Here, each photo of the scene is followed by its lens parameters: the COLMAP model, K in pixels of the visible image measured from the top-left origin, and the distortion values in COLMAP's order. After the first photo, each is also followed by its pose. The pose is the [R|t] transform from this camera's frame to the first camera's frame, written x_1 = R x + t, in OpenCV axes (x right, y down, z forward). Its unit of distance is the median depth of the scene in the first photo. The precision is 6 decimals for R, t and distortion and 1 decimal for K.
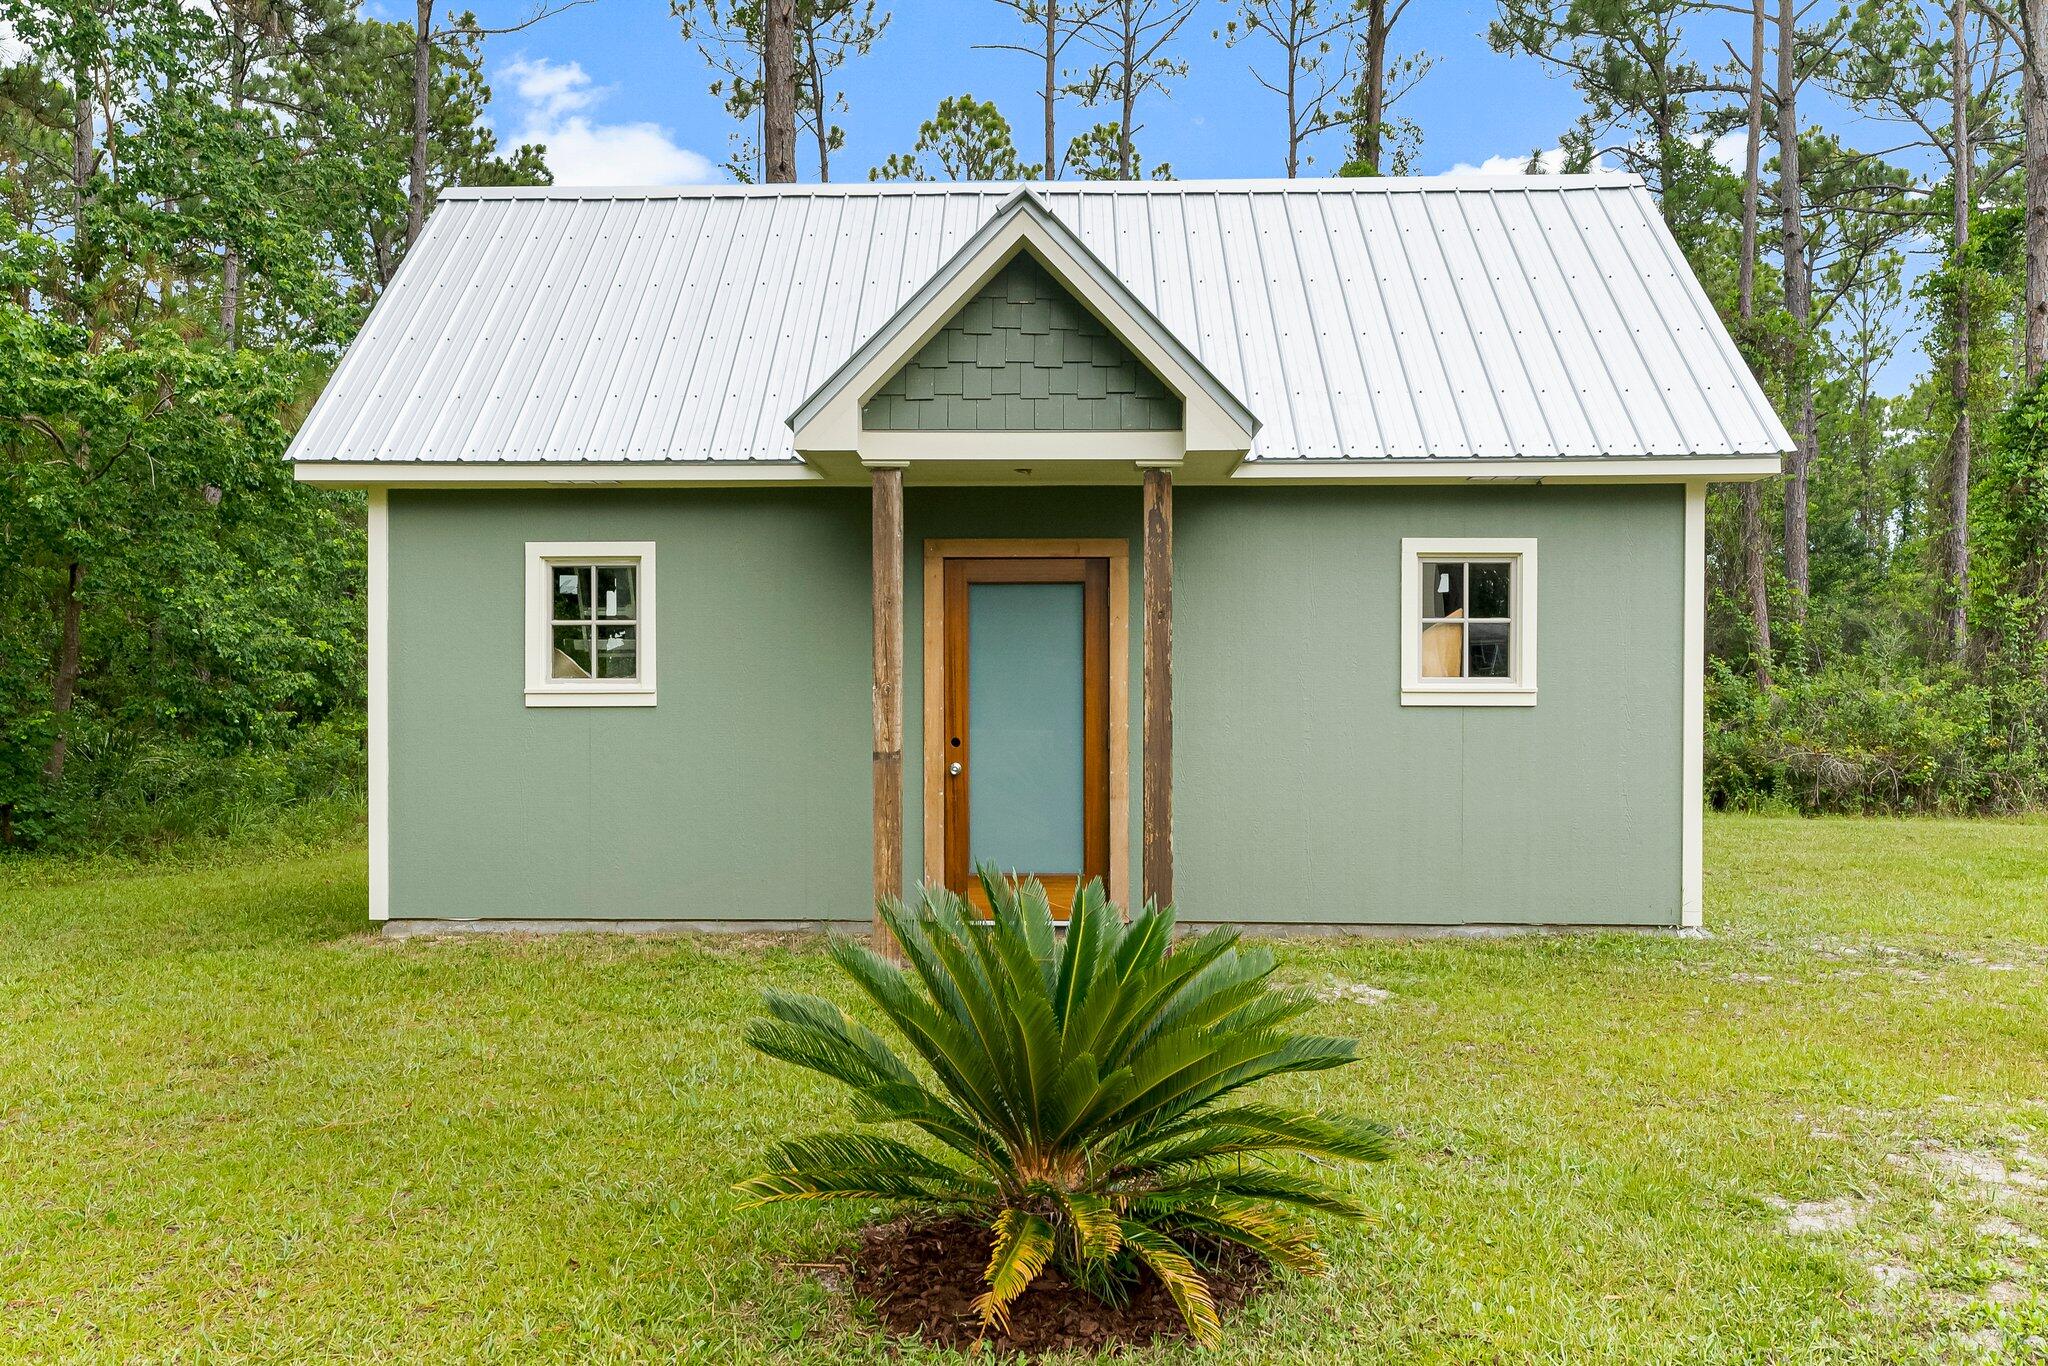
lens RADIAL K [[1514.8, 0, 1024.0], [0, 1514.8, 683.0], [0, 0, 1]] dist [-0.004228, -0.000009]
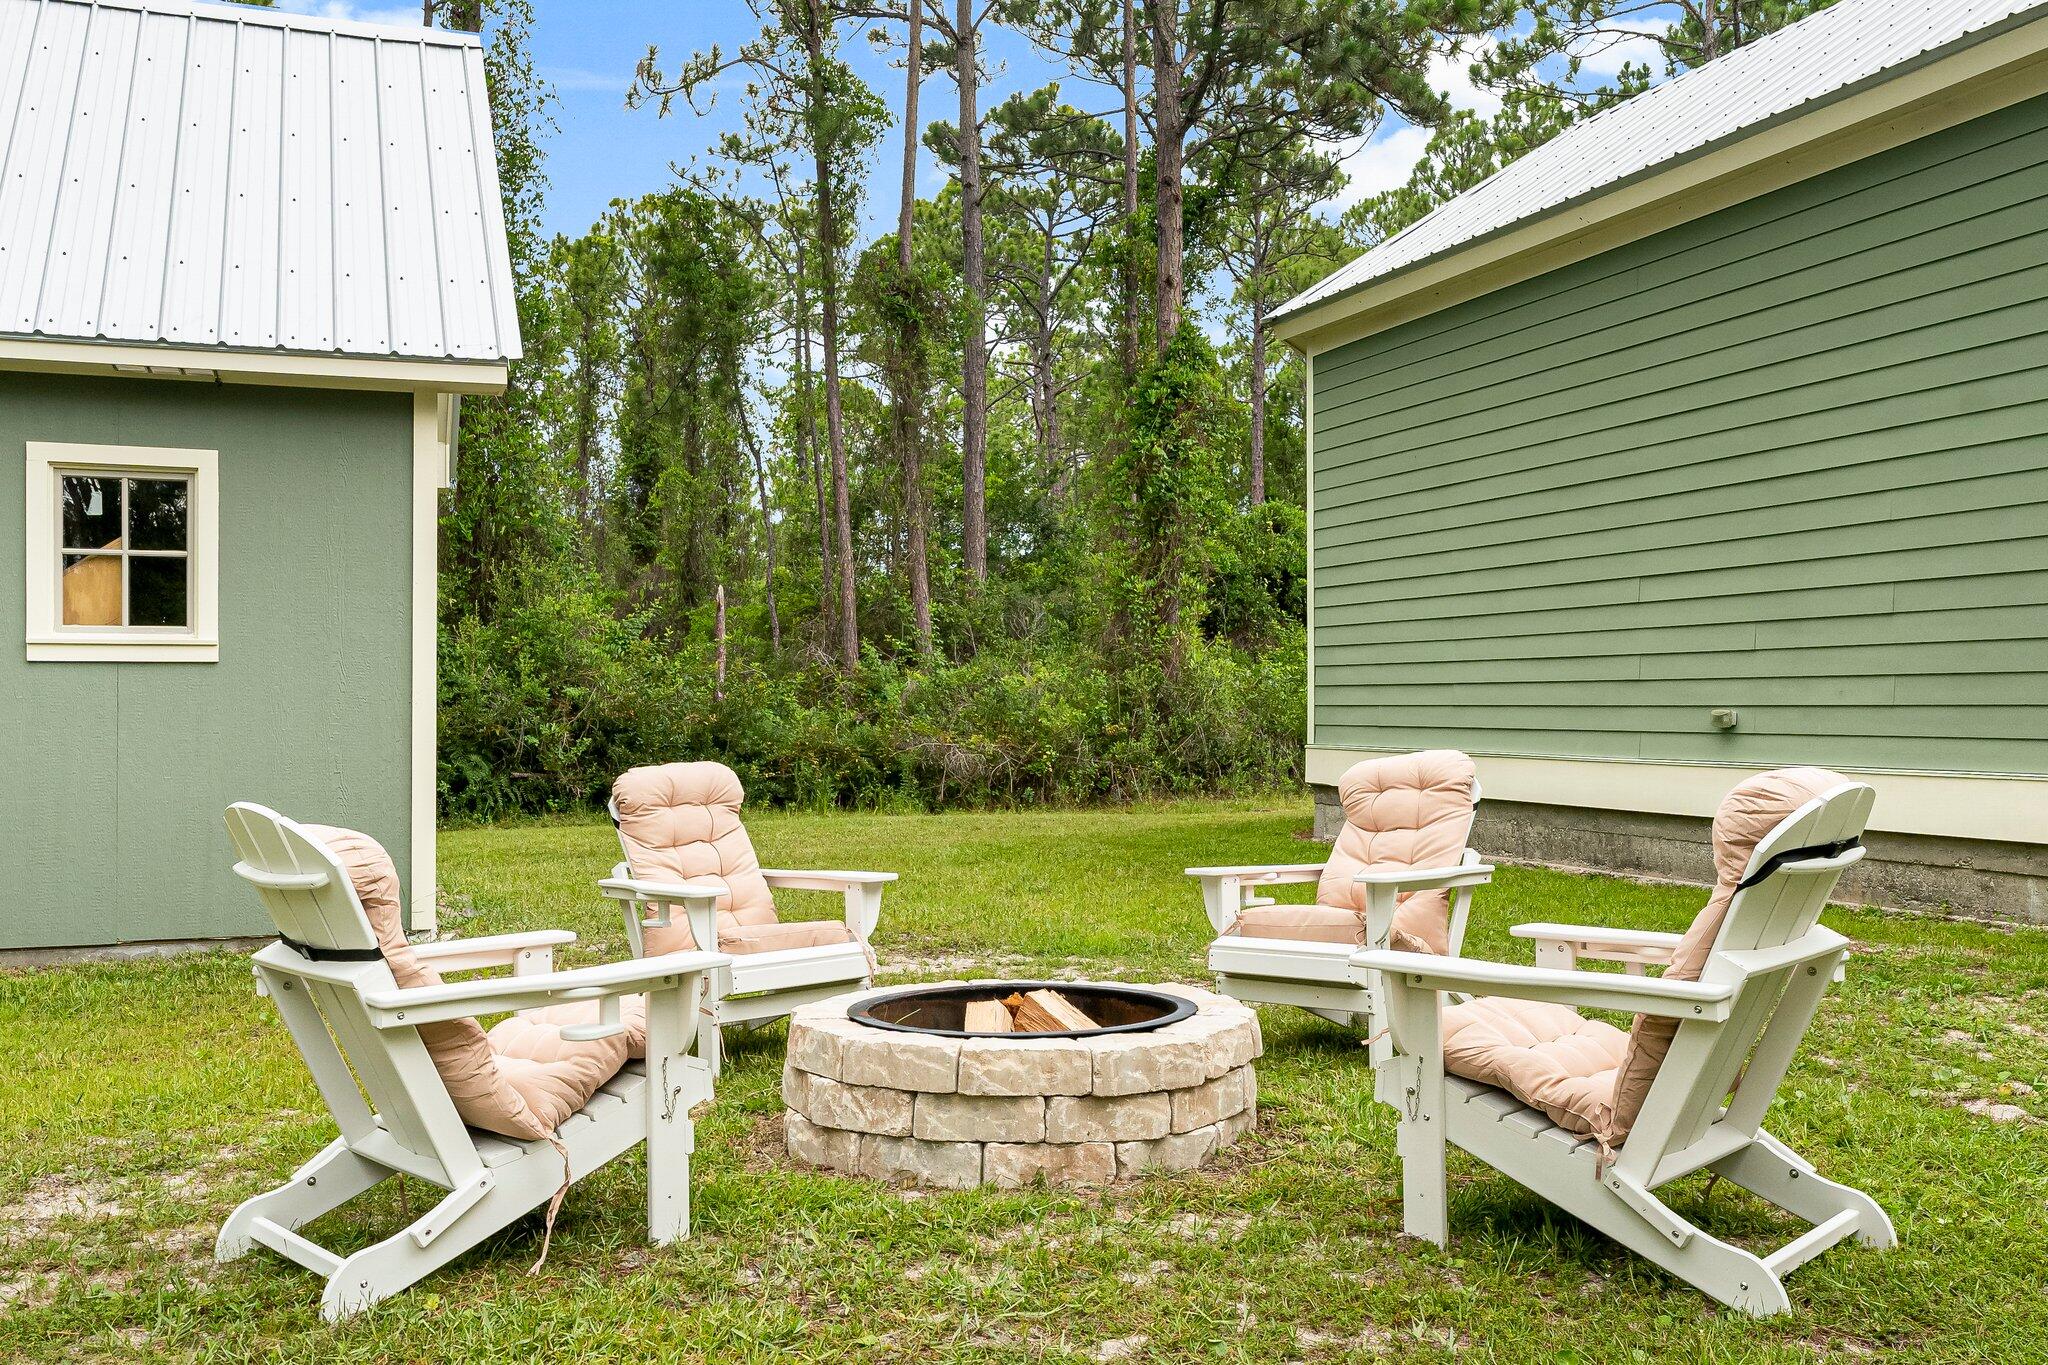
lens RADIAL K [[1770.6, 0, 1024.0], [0, 1770.6, 682.5], [0, 0, 1]] dist [0.007546, 0.005190]
pose [[0.919774, -0.000369, 0.392448, 0.150323], [0.001256, 0.999997, -0.002002, 0.011694], [-0.392446, 0.002334, 0.919772, -0.007323]]
